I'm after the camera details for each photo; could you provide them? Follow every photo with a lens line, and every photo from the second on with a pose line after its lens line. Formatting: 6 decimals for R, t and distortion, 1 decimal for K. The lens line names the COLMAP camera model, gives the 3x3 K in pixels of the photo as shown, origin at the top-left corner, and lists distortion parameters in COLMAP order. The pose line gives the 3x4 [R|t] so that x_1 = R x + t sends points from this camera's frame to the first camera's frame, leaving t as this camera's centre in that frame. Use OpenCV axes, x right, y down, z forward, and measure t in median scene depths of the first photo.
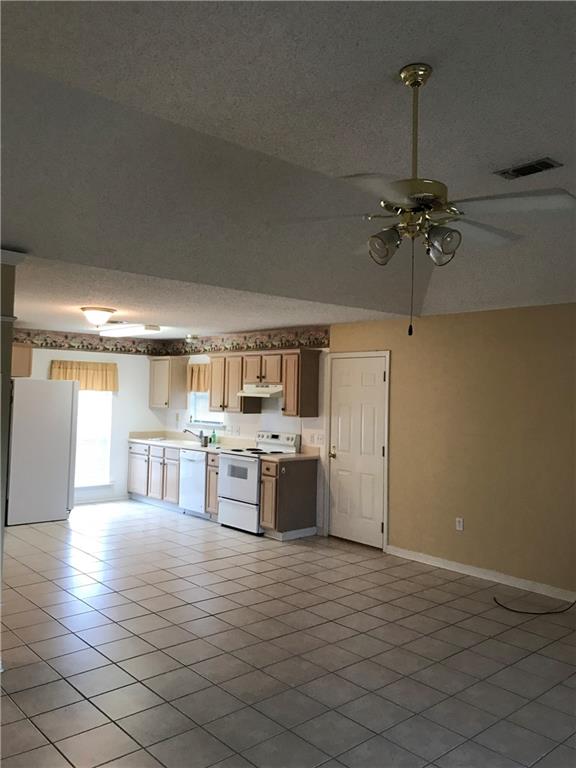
lens RADIAL K [[629.3, 0, 291.3], [0, 629.3, 368.7], [0, 0, 1]] dist [0.060857, -0.104700]
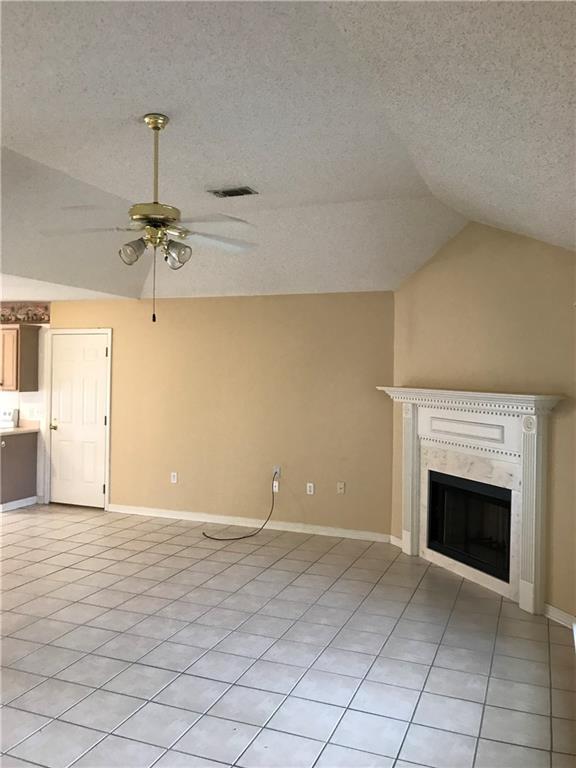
lens RADIAL K [[629.3, 0, 291.3], [0, 629.3, 368.7], [0, 0, 1]] dist [0.060857, -0.104700]
pose [[0.893538, -0.007399, 0.448926, -0.062953], [-0.010348, 0.999259, 0.037065, -0.002883], [-0.448868, -0.037765, 0.892800, -0.133092]]
